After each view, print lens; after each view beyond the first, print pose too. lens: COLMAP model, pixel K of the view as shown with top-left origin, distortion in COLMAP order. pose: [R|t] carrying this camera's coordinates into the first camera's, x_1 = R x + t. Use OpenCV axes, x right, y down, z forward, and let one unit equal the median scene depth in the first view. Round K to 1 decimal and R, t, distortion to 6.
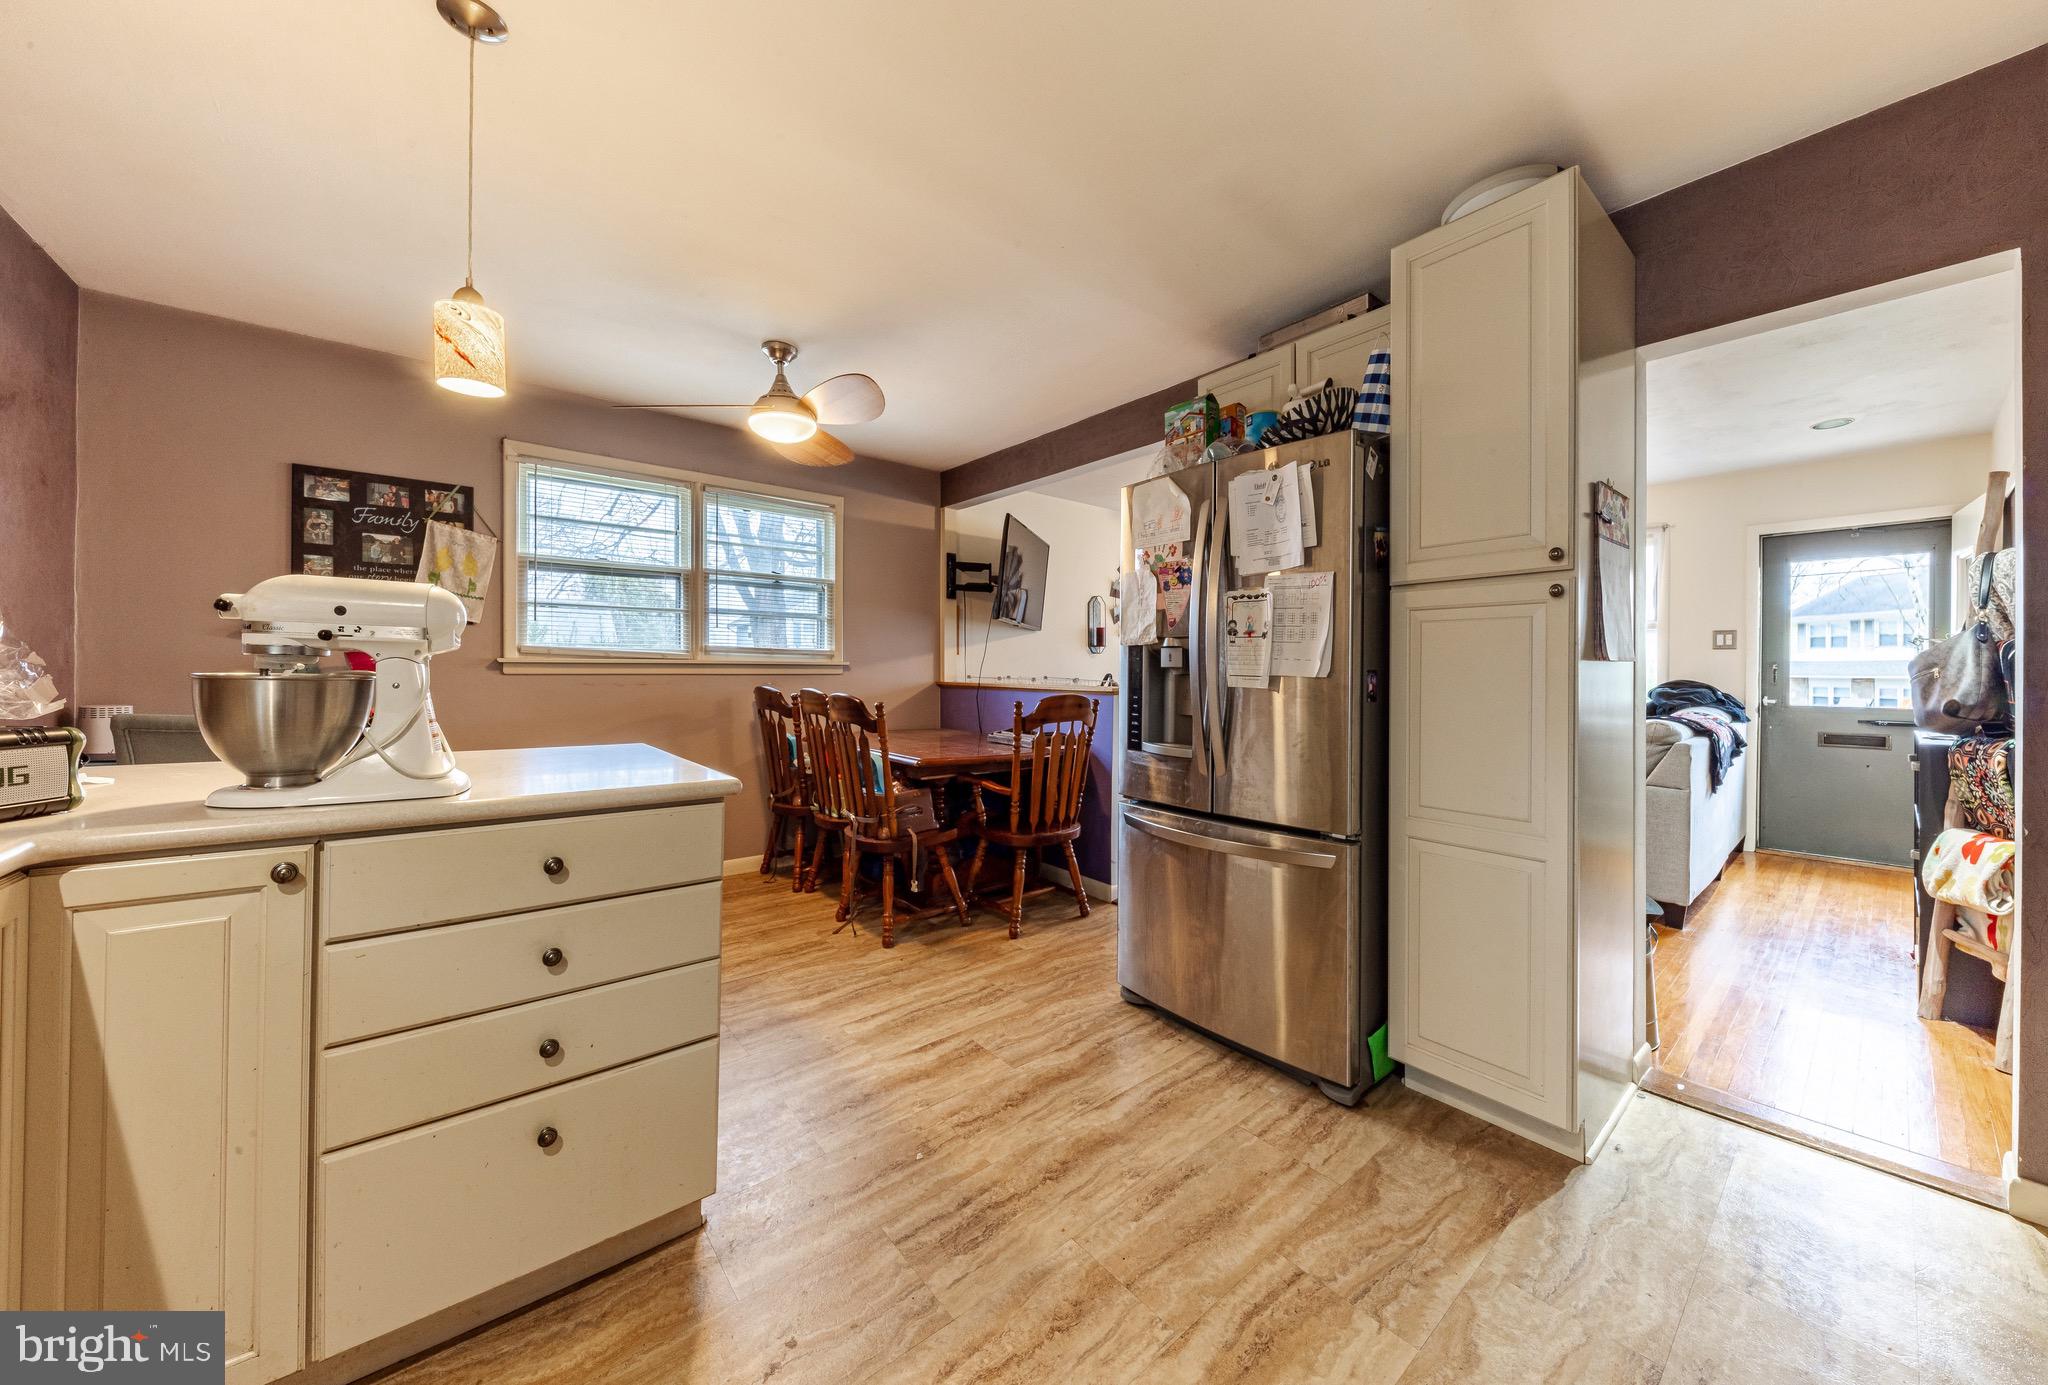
lens RADIAL K [[711.0, 0, 1071.4], [0, 711.0, 669.6], [0, 0, 1]] dist [0.000154, -0.000122]
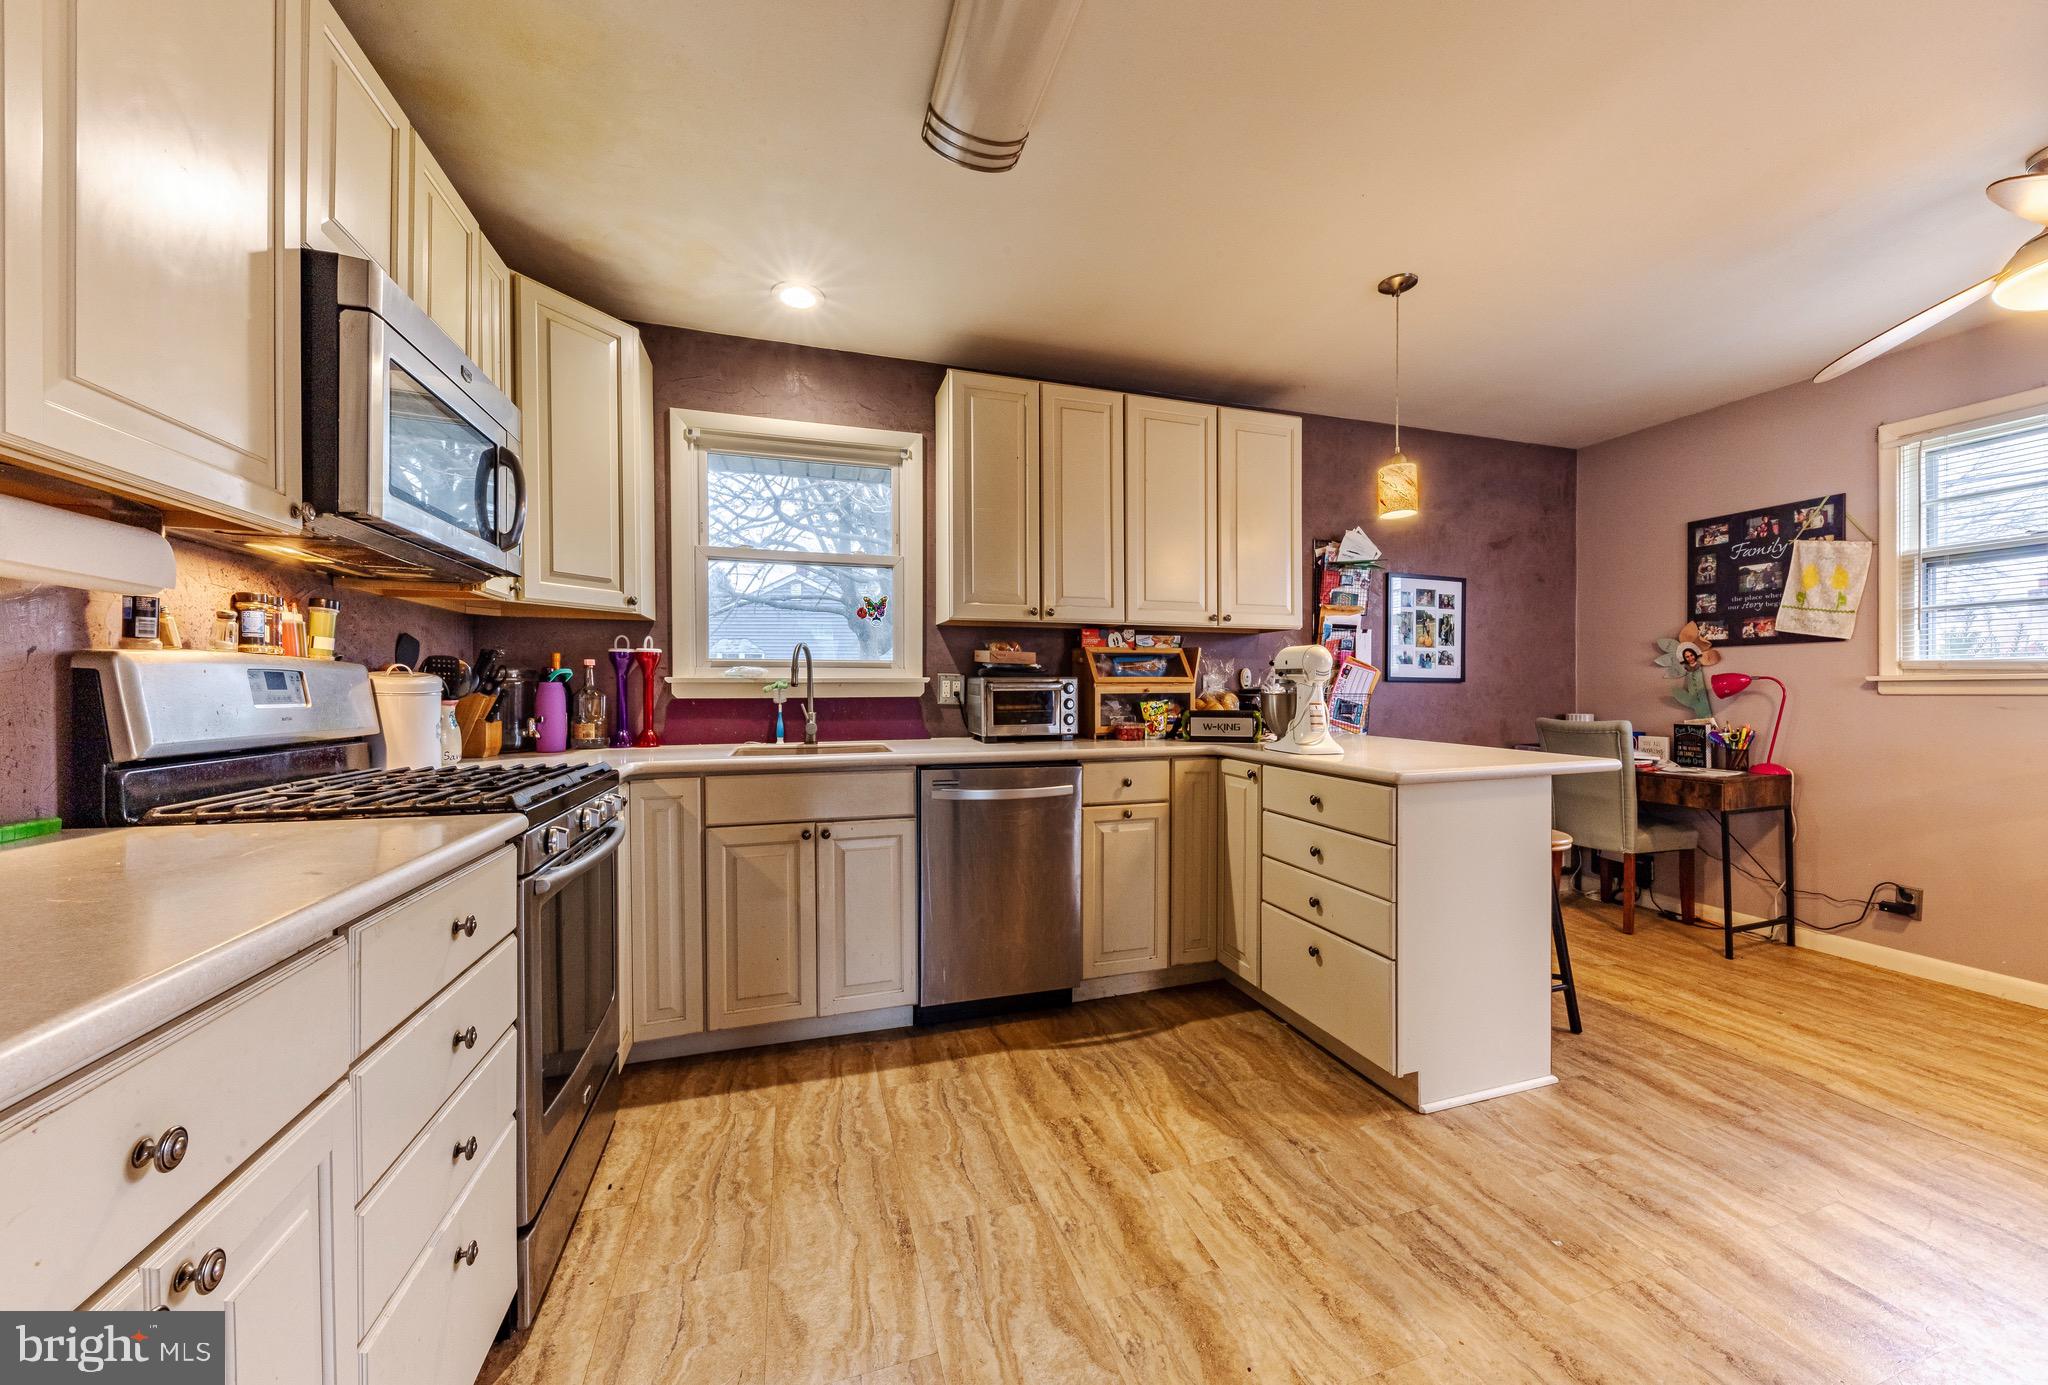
lens RADIAL K [[726.8, 0, 1024.0], [0, 726.8, 692.5], [0, 0, 1]] dist [-0.001416, -0.000303]
pose [[-0.399274, -0.001154, -0.916831, 0.470315], [0.001592, 0.999997, -0.001952, 0.004235], [0.916830, -0.002239, -0.399271, 0.409607]]
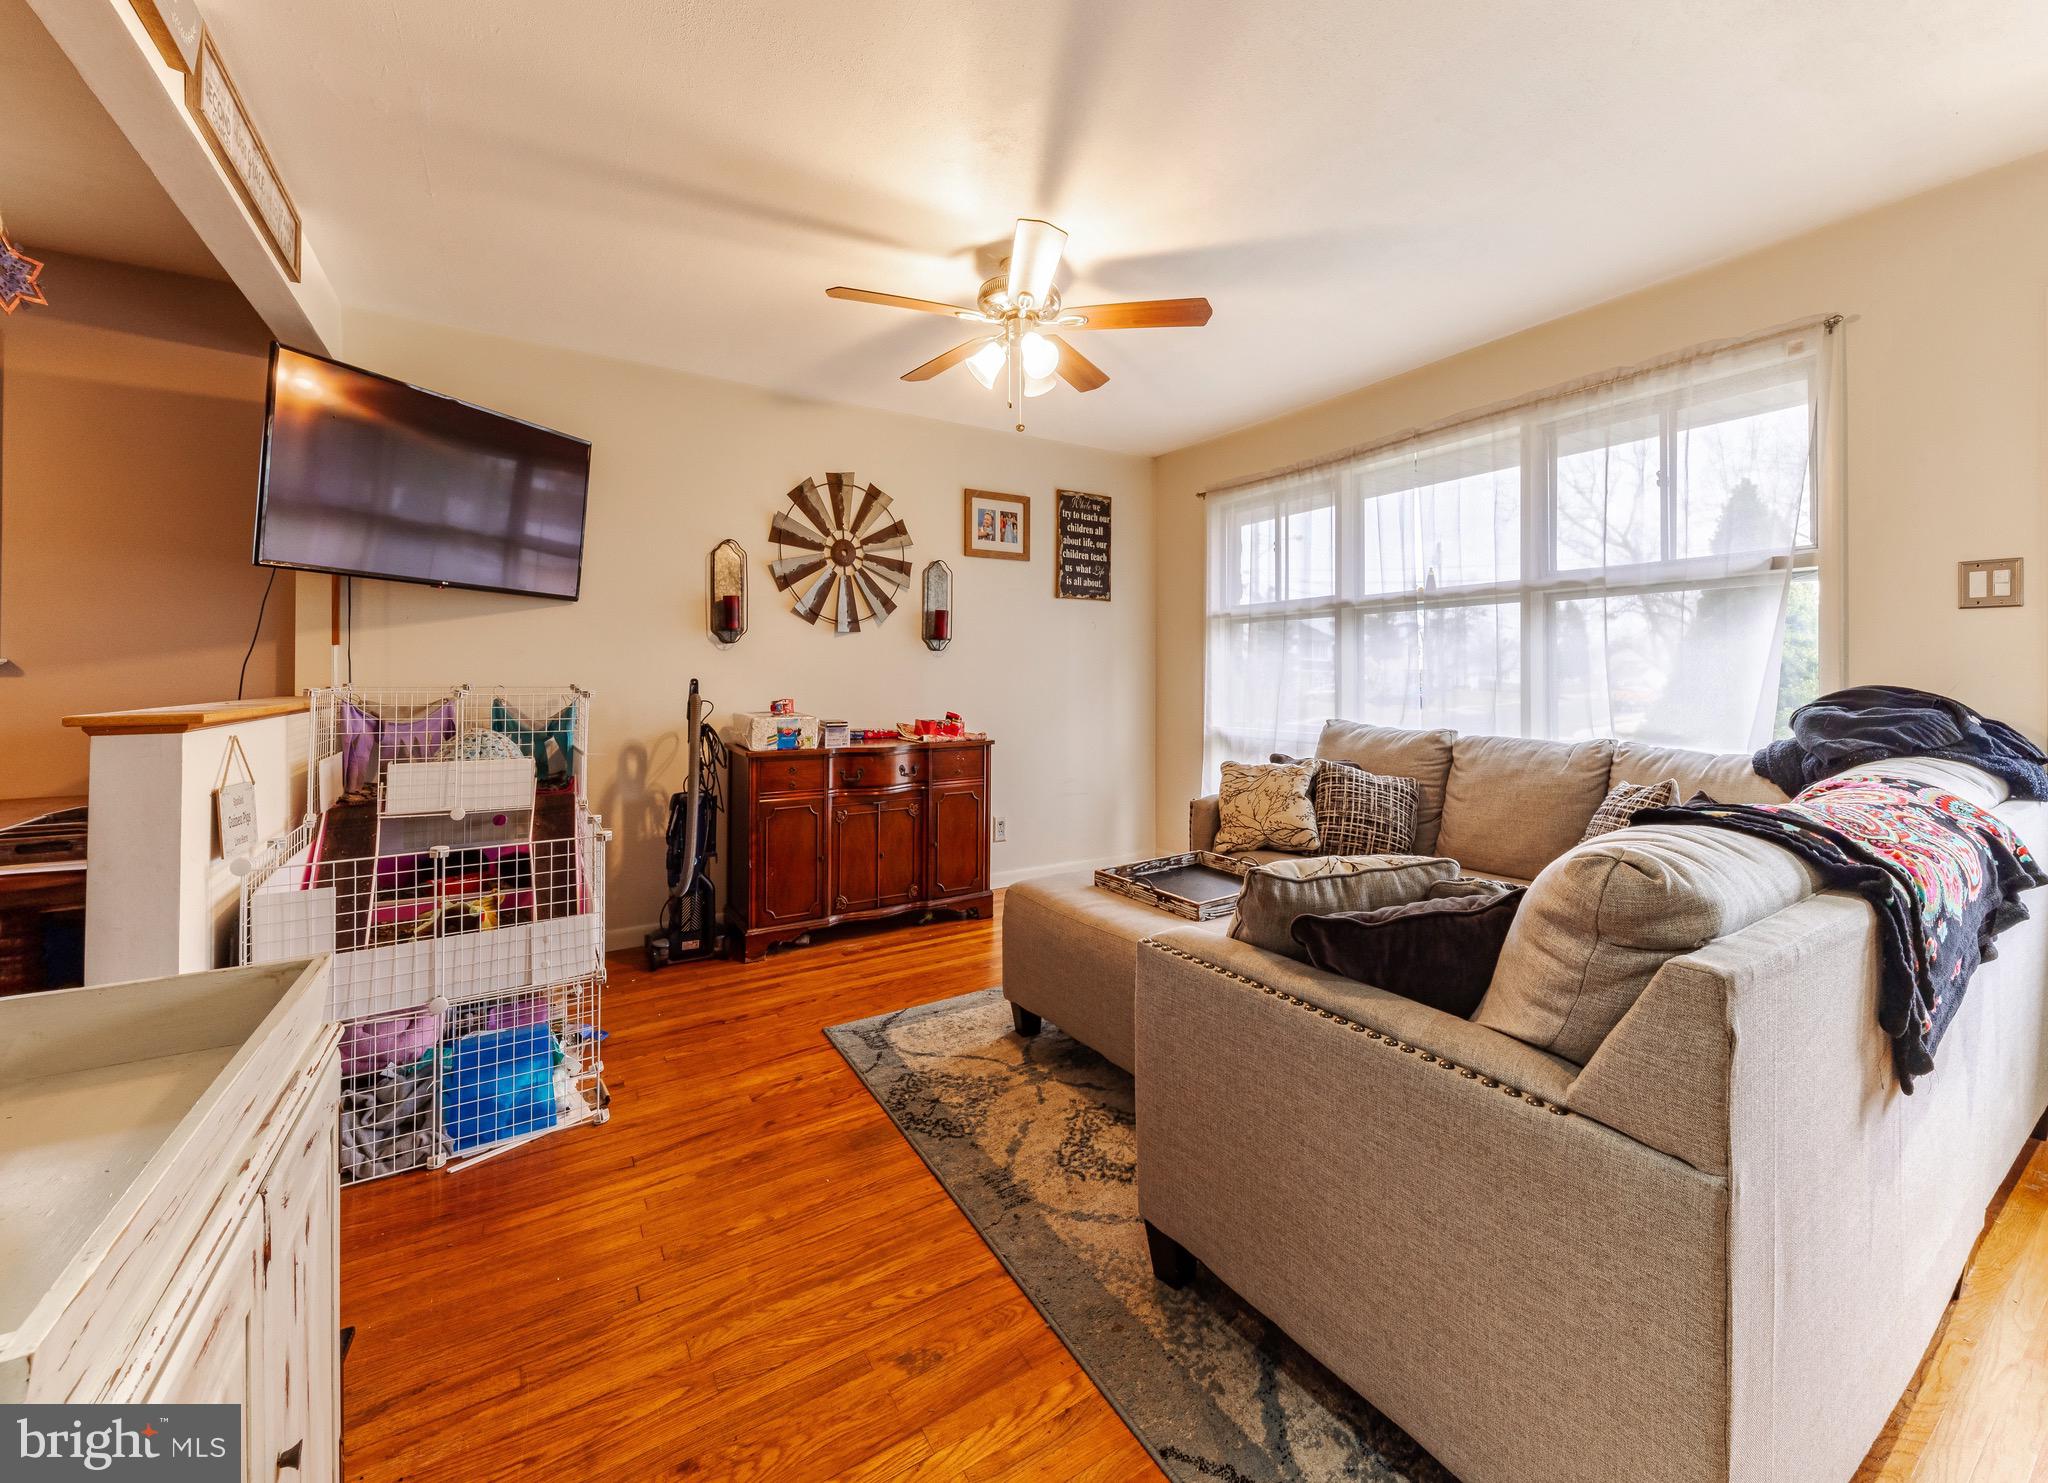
lens RADIAL K [[818.5, 0, 1072.2], [0, 818.5, 671.3], [0, 0, 1]] dist [0.000373, -0.000282]
pose [[0.991674, -0.007791, -0.128537, 0.704563], [0.007025, 0.999955, -0.006410, 0.010072], [0.128581, 0.005454, 0.991684, 0.722158]]
